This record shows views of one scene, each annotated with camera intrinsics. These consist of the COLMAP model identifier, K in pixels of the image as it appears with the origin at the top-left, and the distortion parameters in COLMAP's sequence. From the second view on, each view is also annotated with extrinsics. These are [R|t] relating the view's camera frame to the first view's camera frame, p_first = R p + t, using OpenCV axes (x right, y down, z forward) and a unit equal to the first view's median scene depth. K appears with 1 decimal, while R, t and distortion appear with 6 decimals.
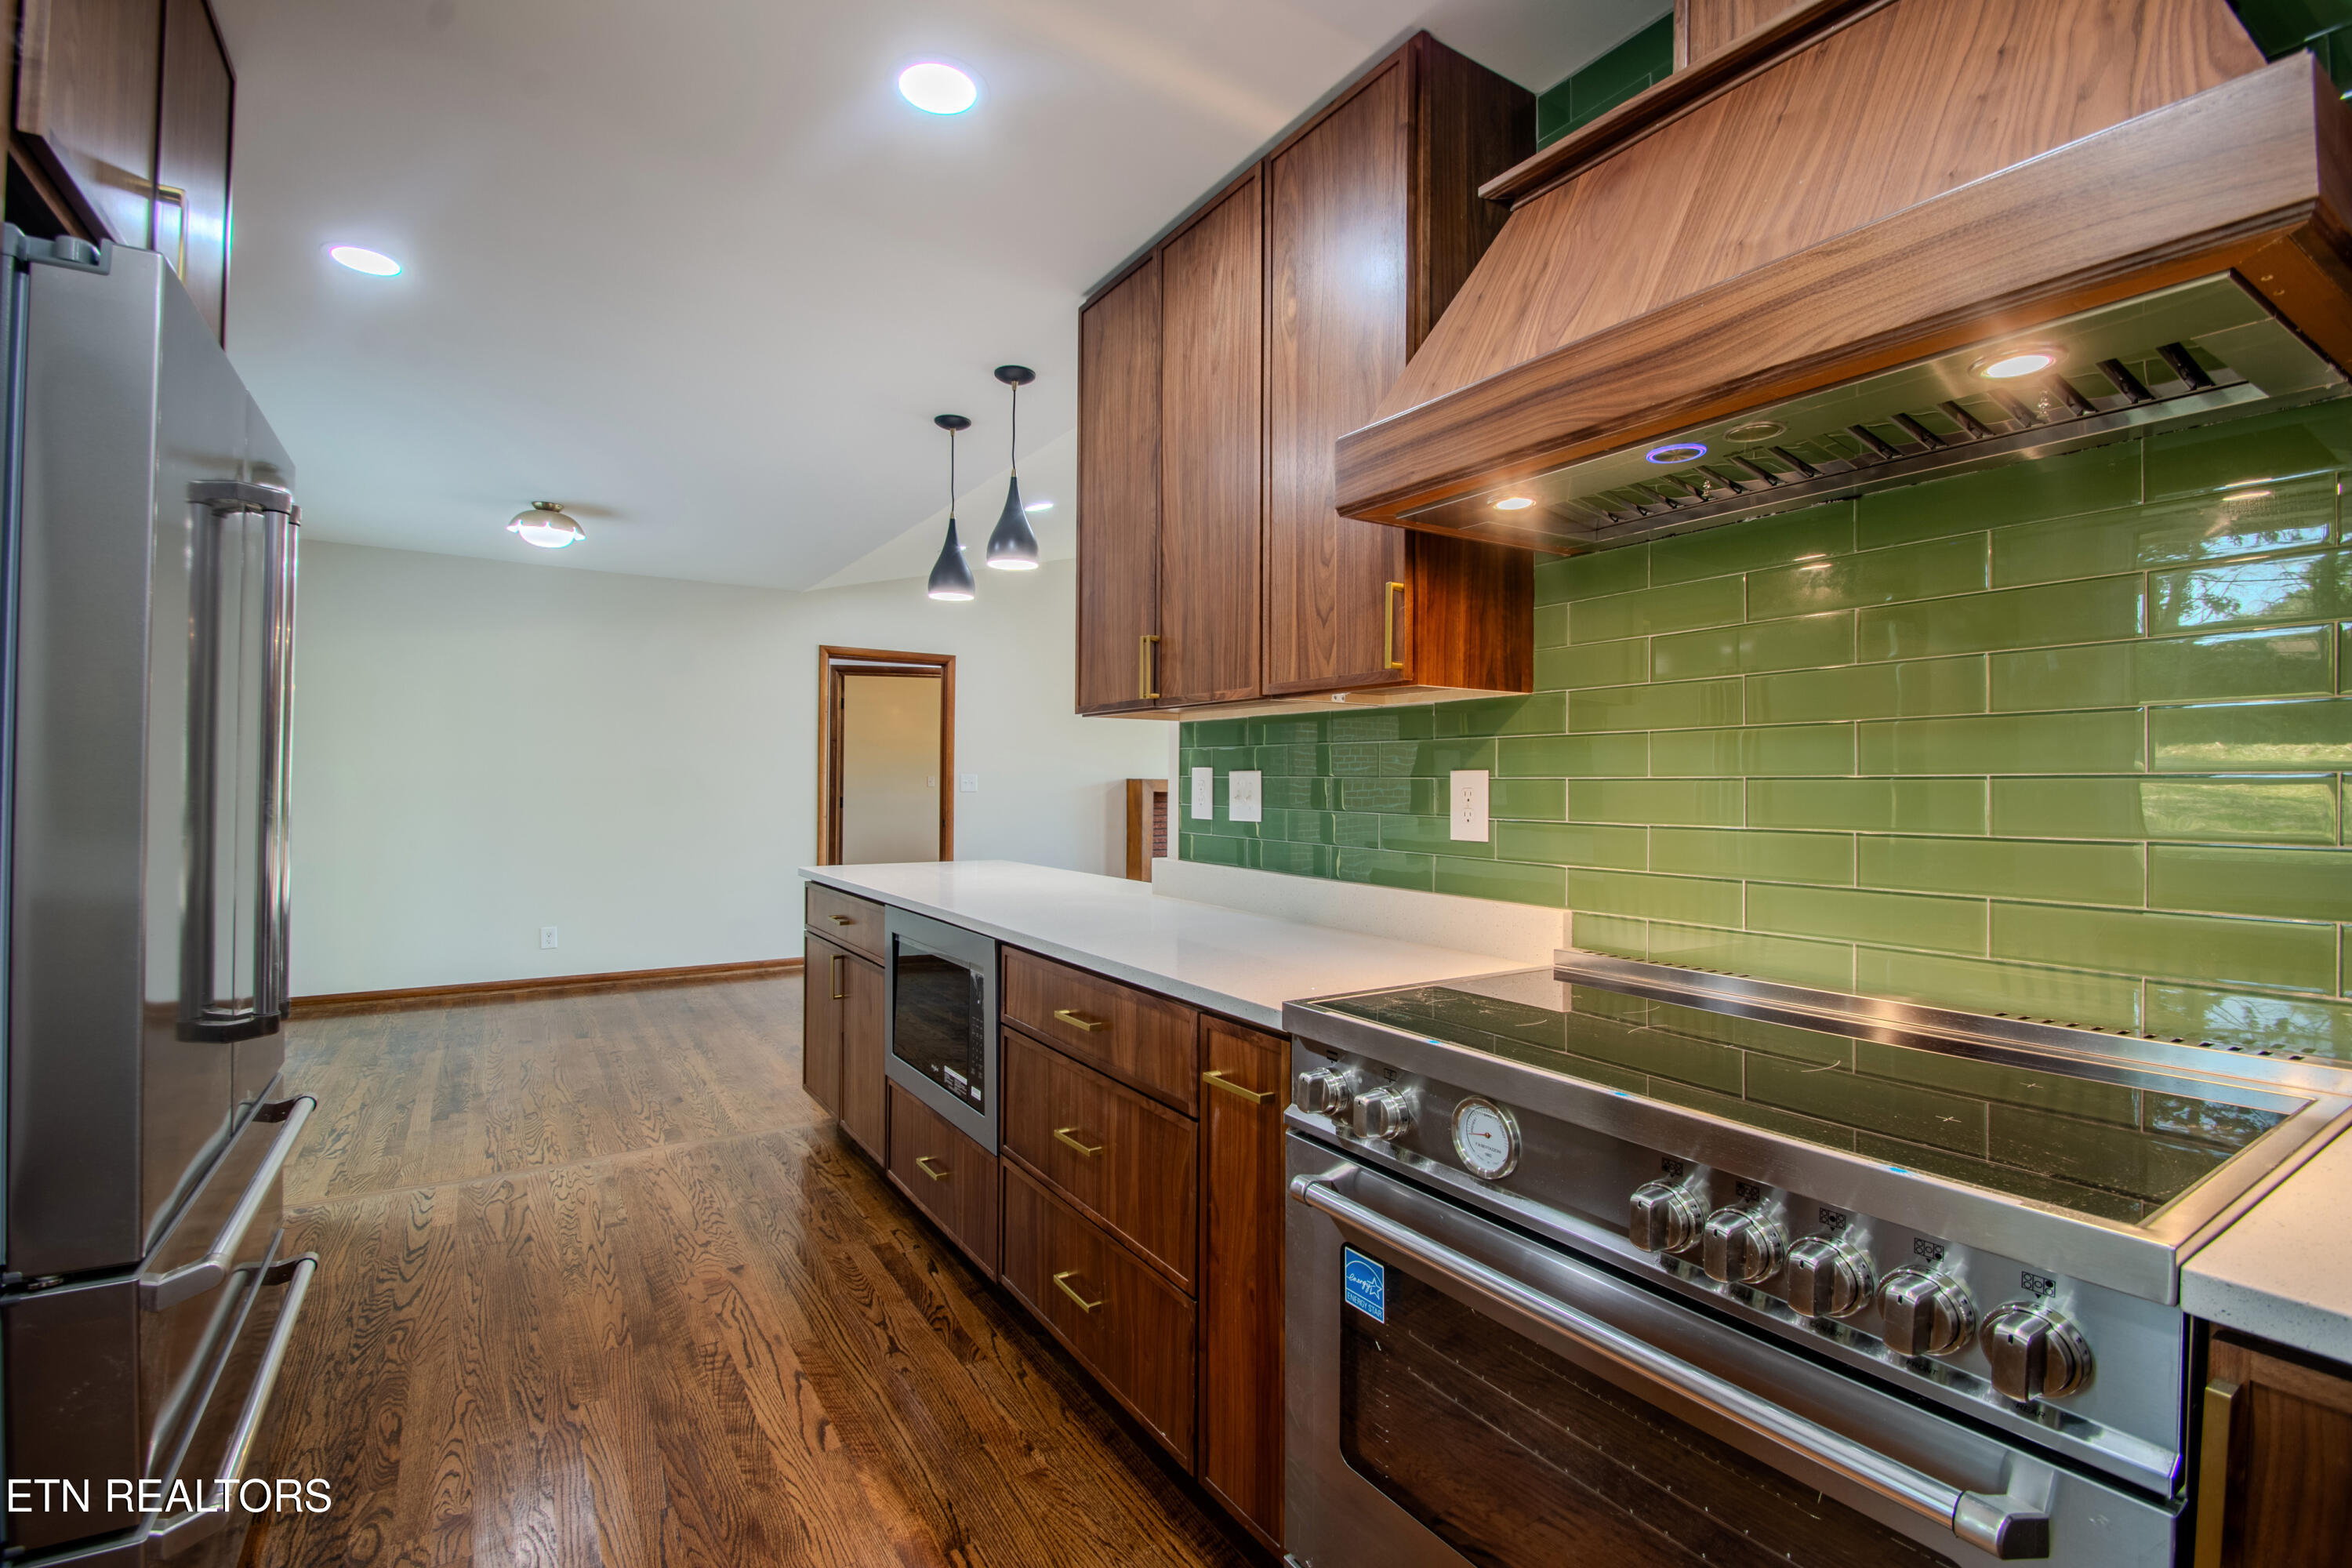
lens RADIAL K [[1036.3, 0, 1167.0], [0, 1036.3, 776.1], [0, 0, 1]] dist [0.002742, -0.011993]
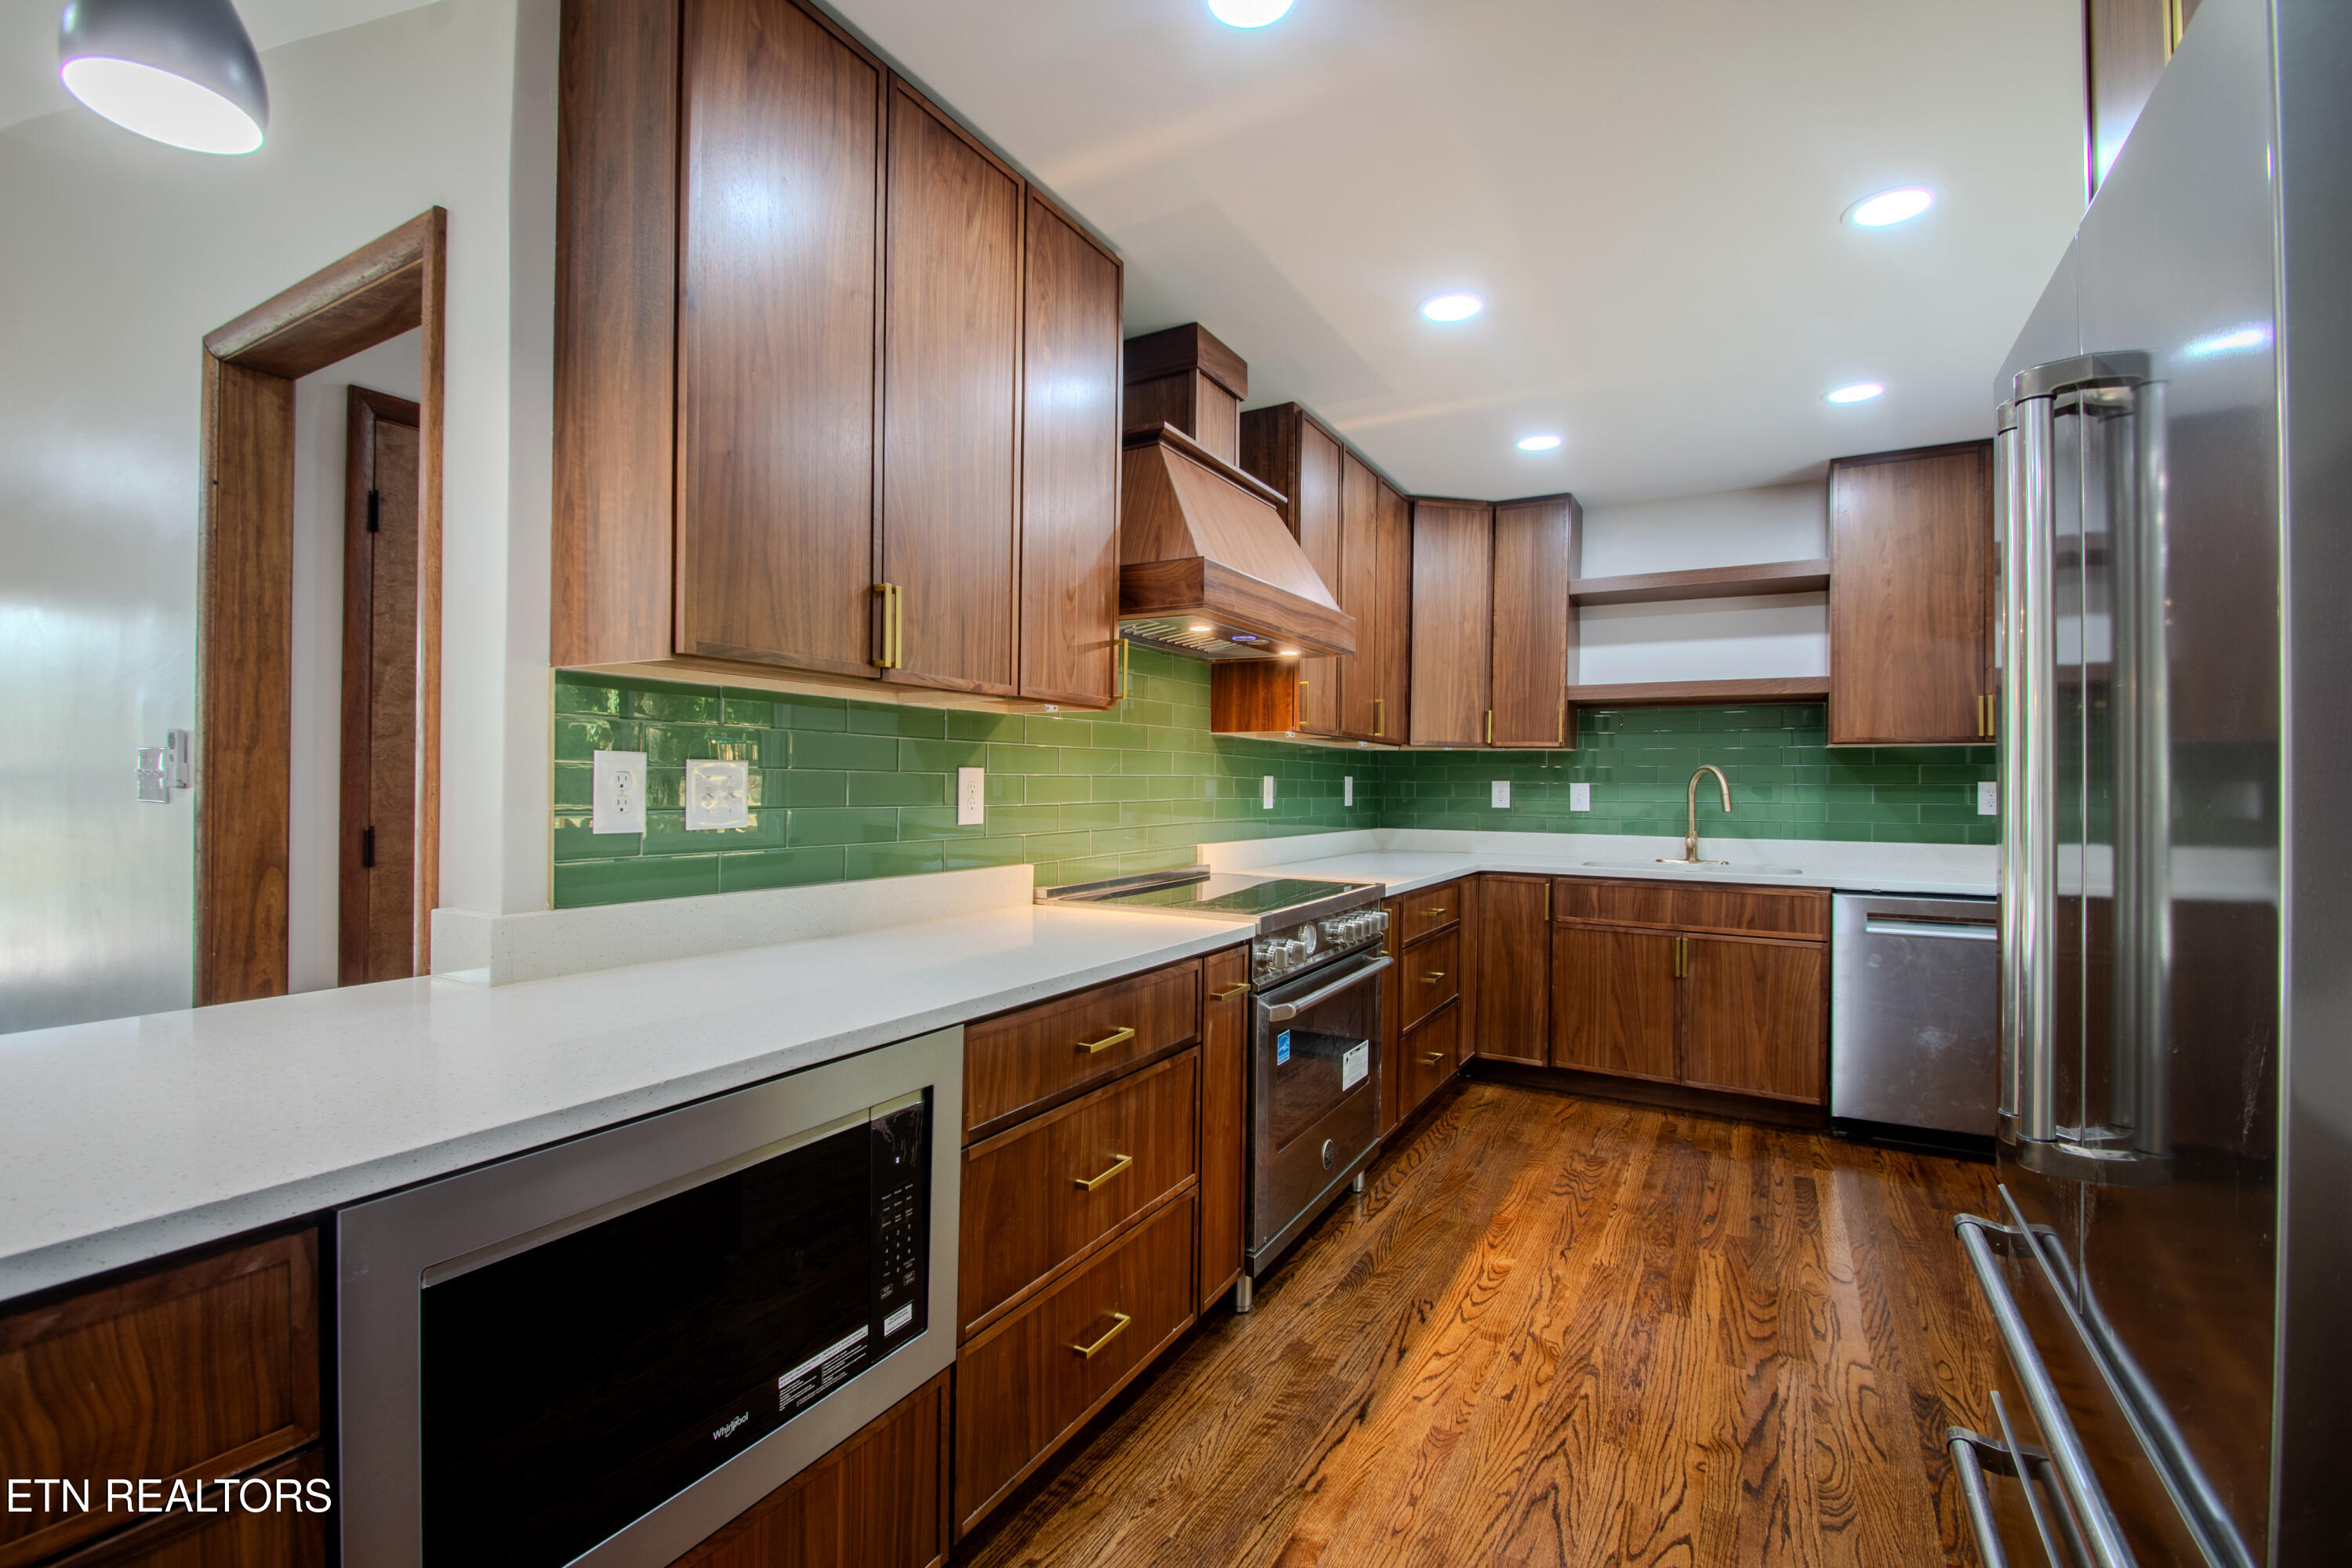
lens RADIAL K [[1036.3, 0, 1129.8], [0, 1036.3, 779.8], [0, 0, 1]] dist [0.002742, -0.011993]
pose [[-0.434668, -0.008871, 0.900547, -0.822541], [-0.018395, 0.999830, 0.000970, 0.003902], [-0.900403, -0.016144, -0.434758, 1.238478]]
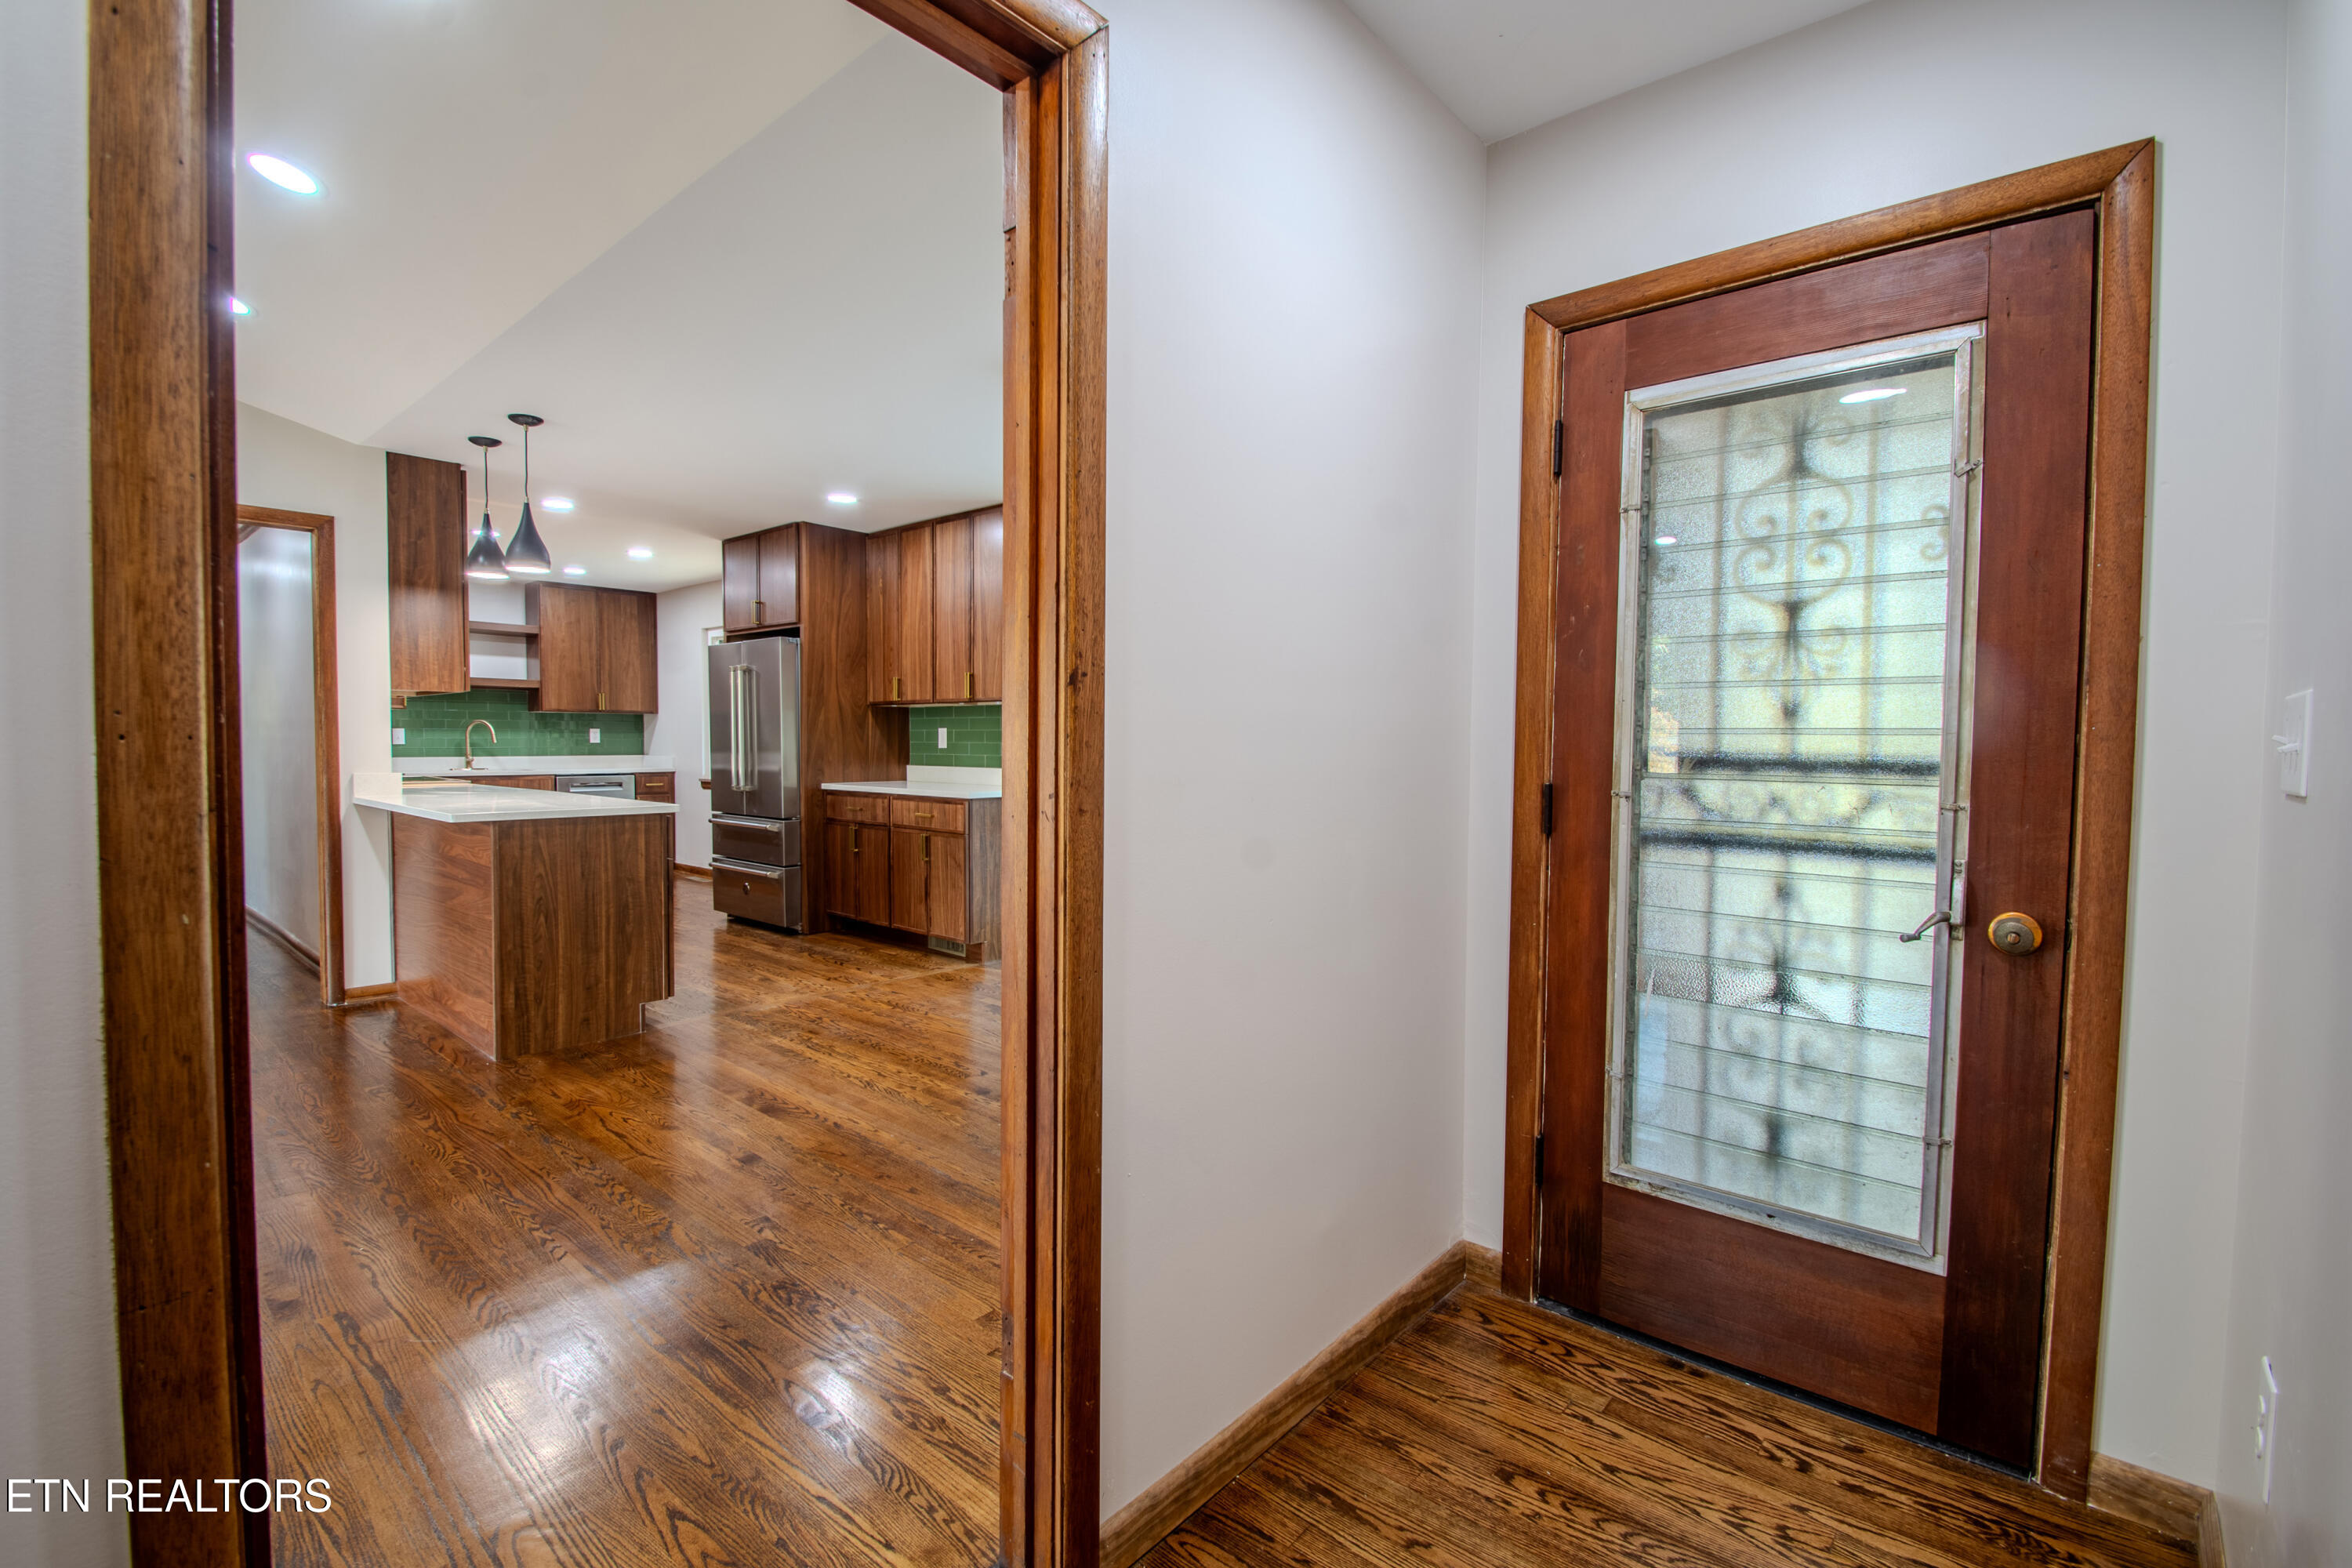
lens RADIAL K [[1036.3, 0, 1157.6], [0, 1036.3, 783.3], [0, 0, 1]] dist [0.002742, -0.011993]
pose [[-0.962715, -0.002973, -0.270502, -0.930079], [-0.012393, 0.999375, 0.033120, 0.036132], [0.270234, 0.035238, -0.962150, 3.759533]]
